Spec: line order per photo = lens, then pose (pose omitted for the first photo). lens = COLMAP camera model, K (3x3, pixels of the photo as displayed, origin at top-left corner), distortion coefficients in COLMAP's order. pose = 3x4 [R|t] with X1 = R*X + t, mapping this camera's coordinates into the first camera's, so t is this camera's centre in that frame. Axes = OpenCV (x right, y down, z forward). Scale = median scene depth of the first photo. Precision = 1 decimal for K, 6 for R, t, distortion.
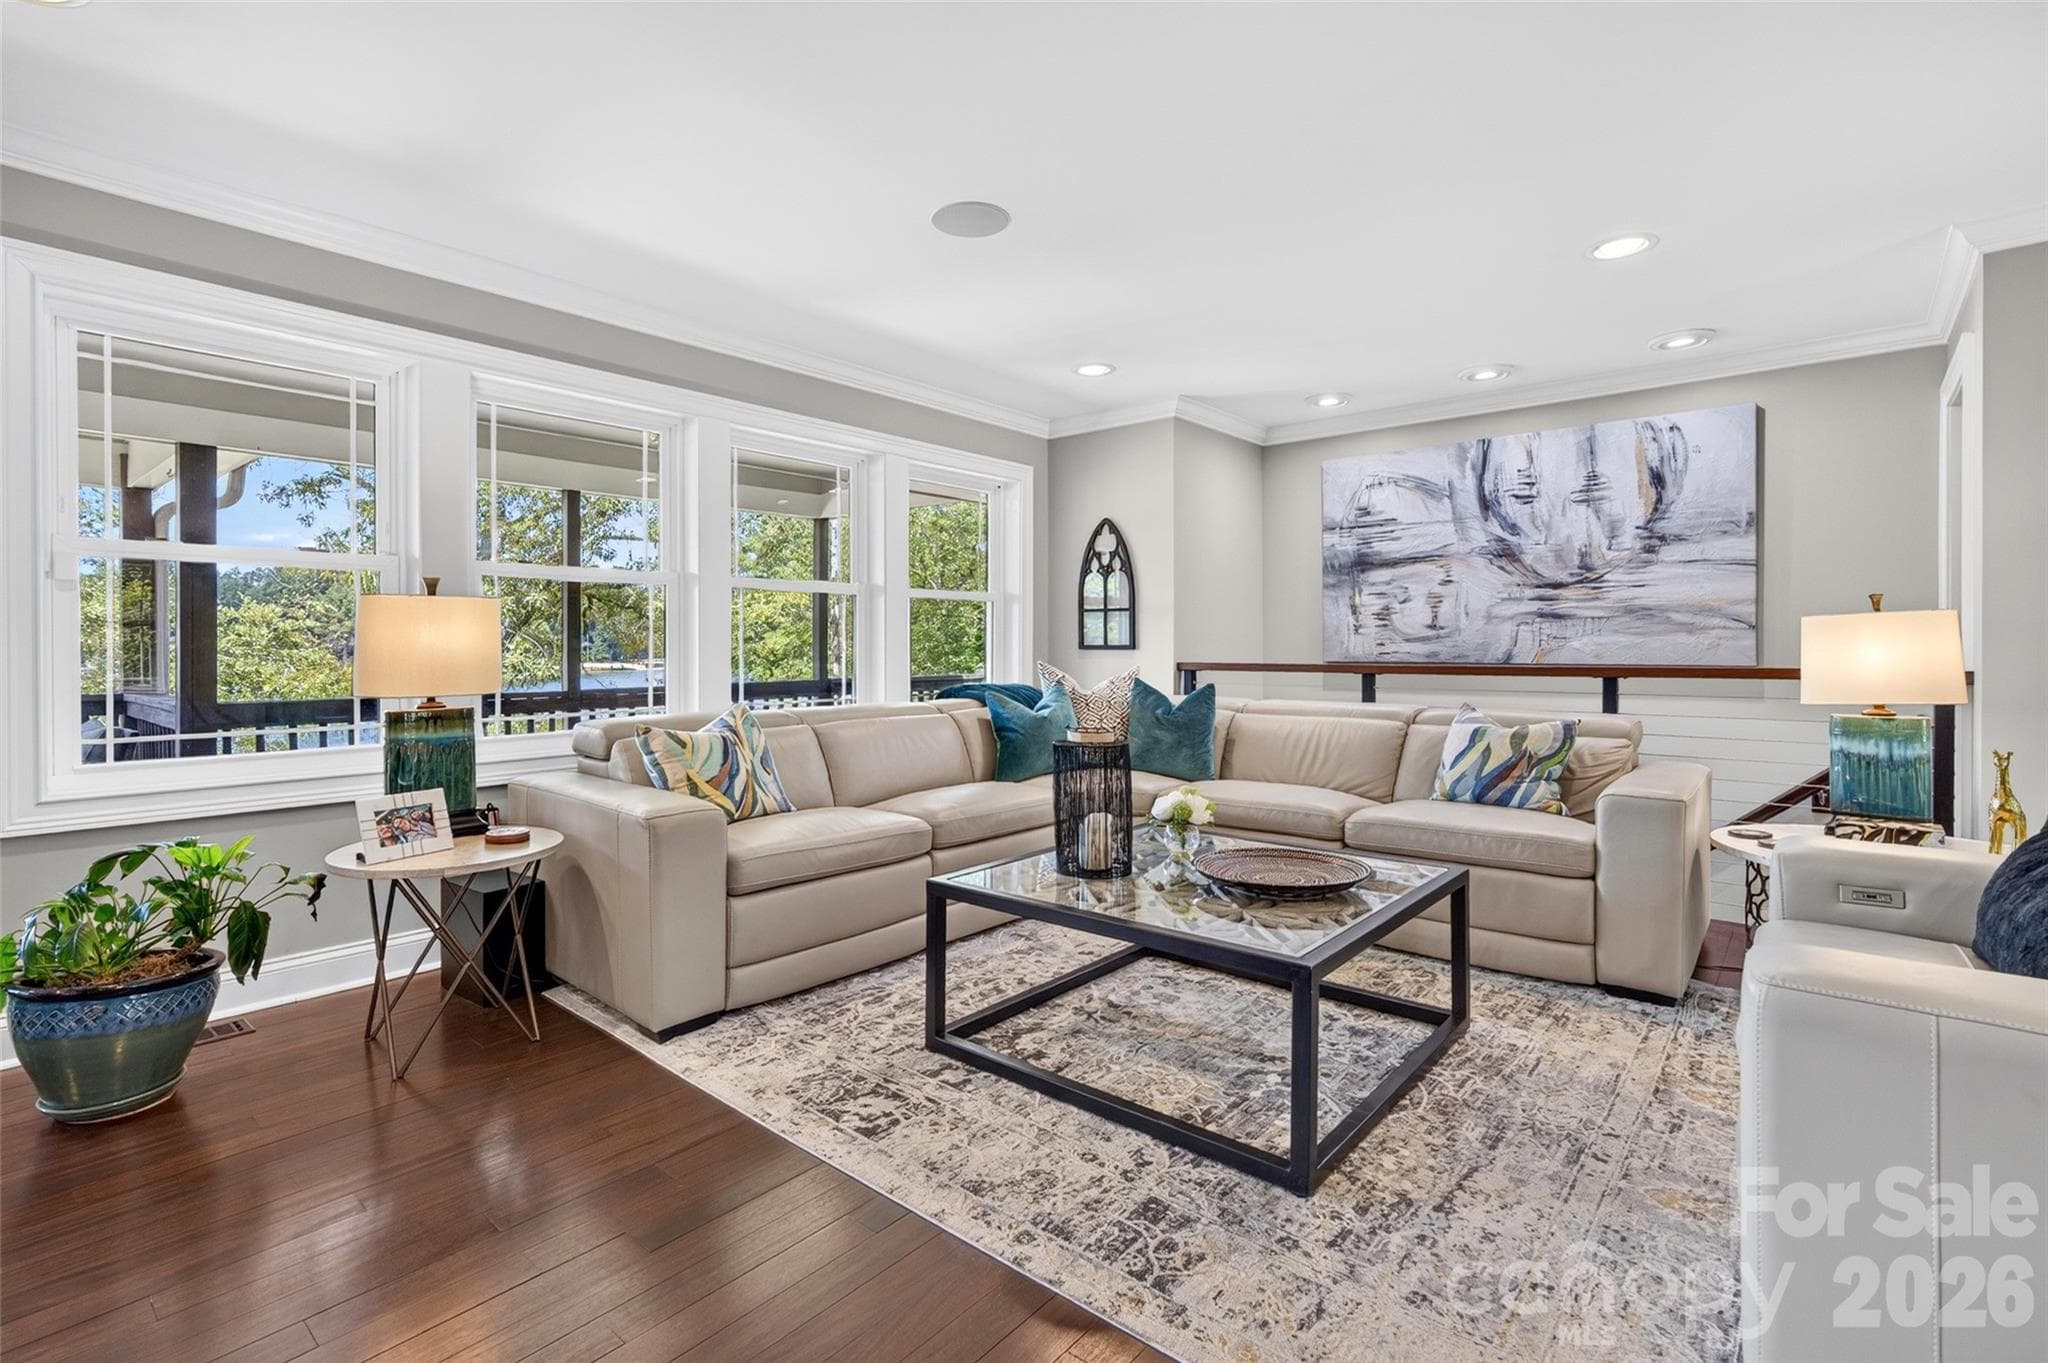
lens RADIAL K [[935.5, 0, 1034.0], [0, 935.5, 644.1], [0, 0, 1]] dist [-0.000008, 0.001657]
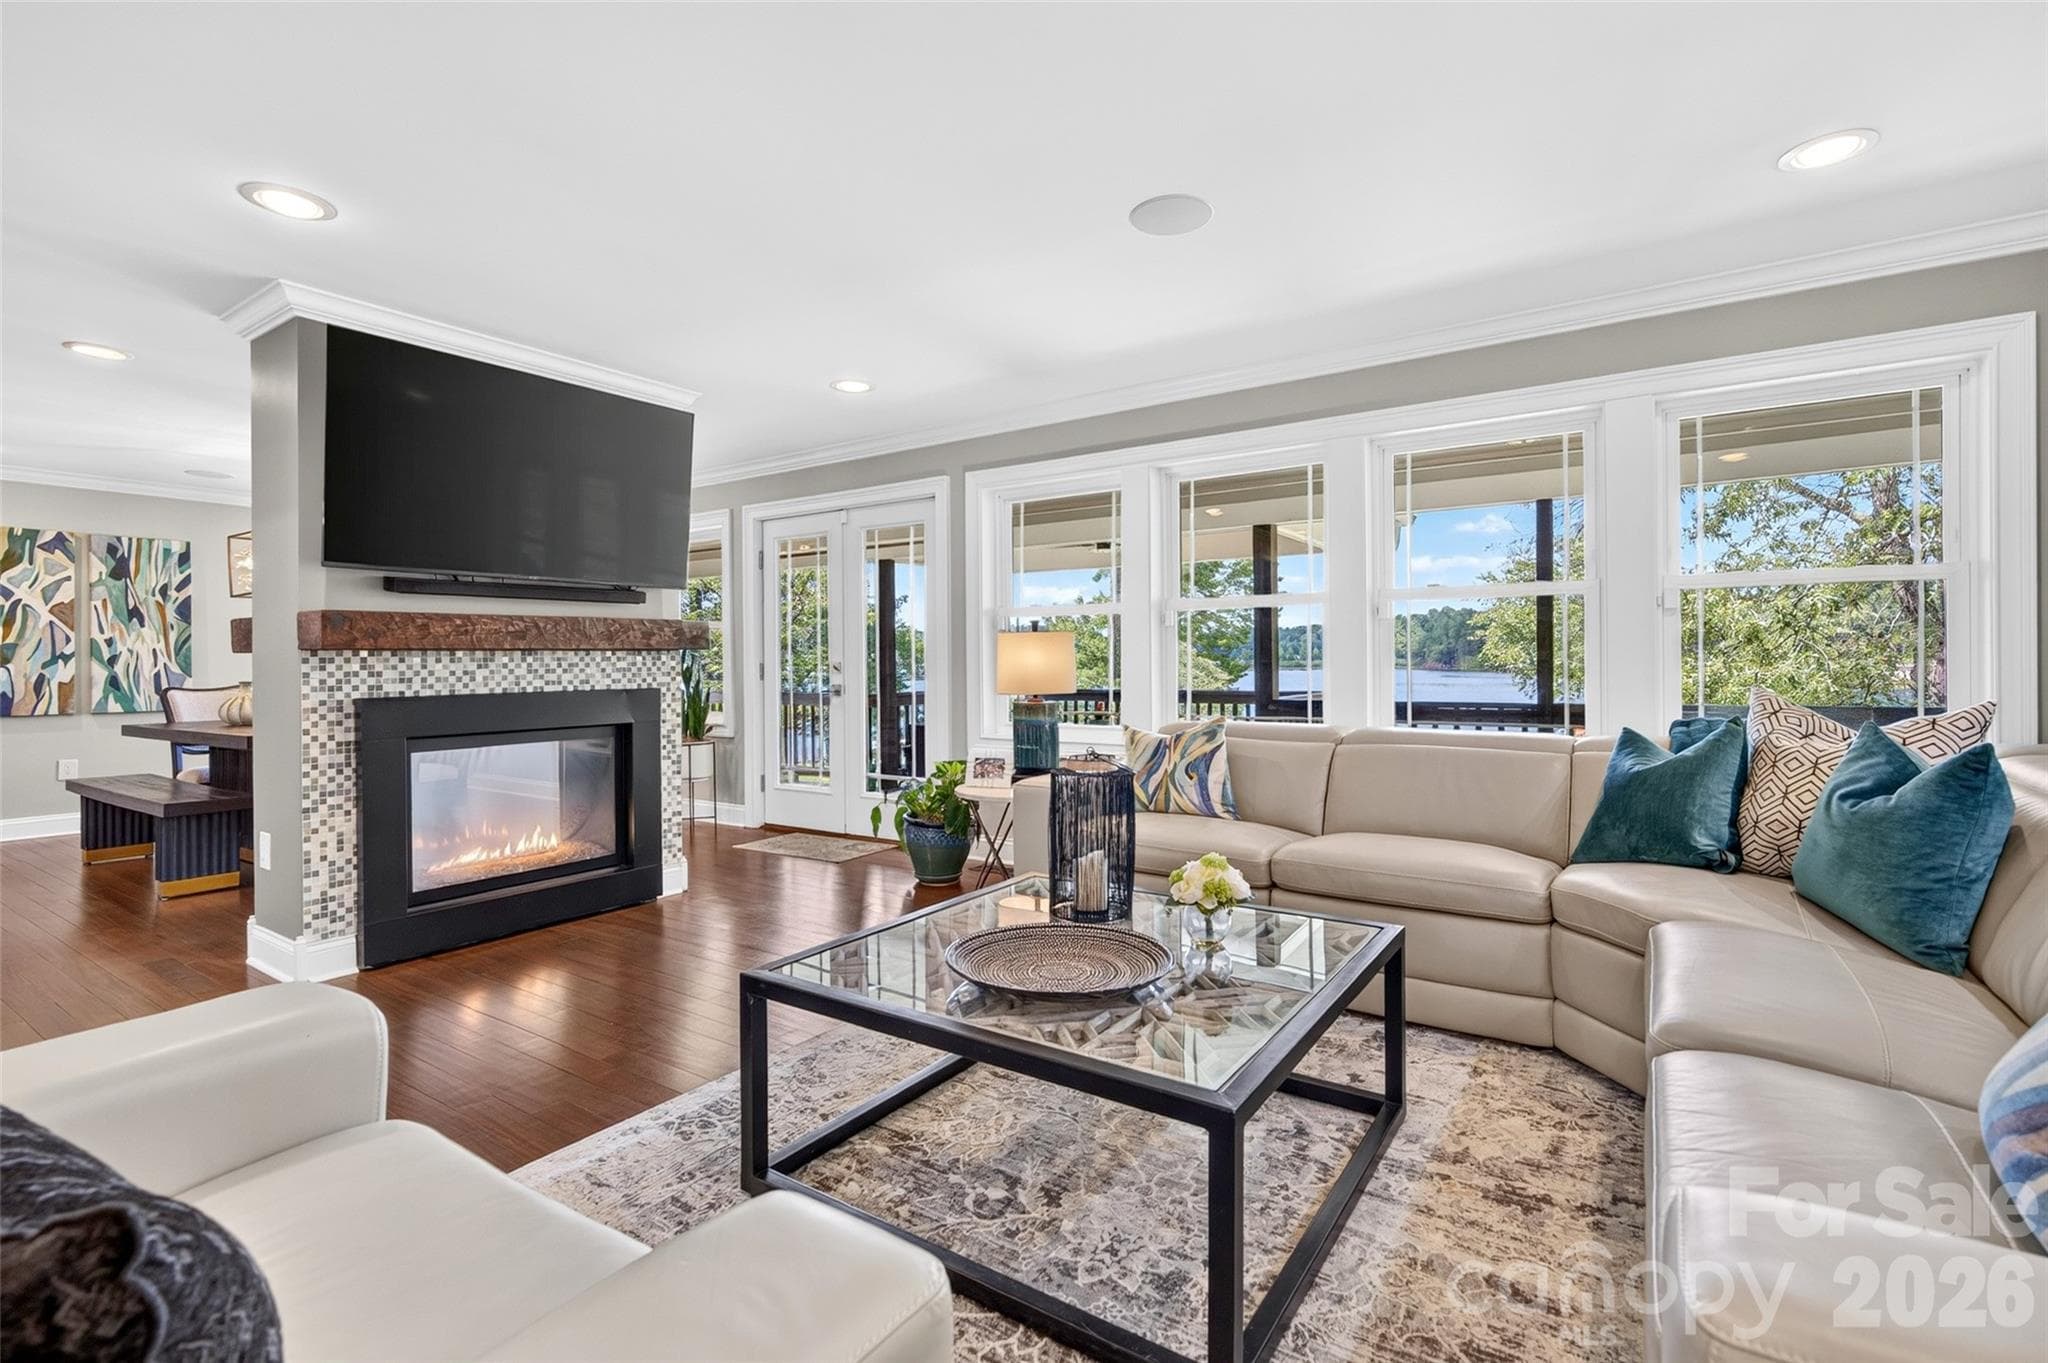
lens RADIAL K [[935.5, 0, 1034.7], [0, 935.5, 670.7], [0, 0, 1]] dist [-0.000008, 0.001657]
pose [[0.113719, 0.011950, -0.993441, 0.550317], [0.008520, 0.999879, 0.013002, -0.002065], [0.993476, -0.009942, 0.113604, 0.486441]]
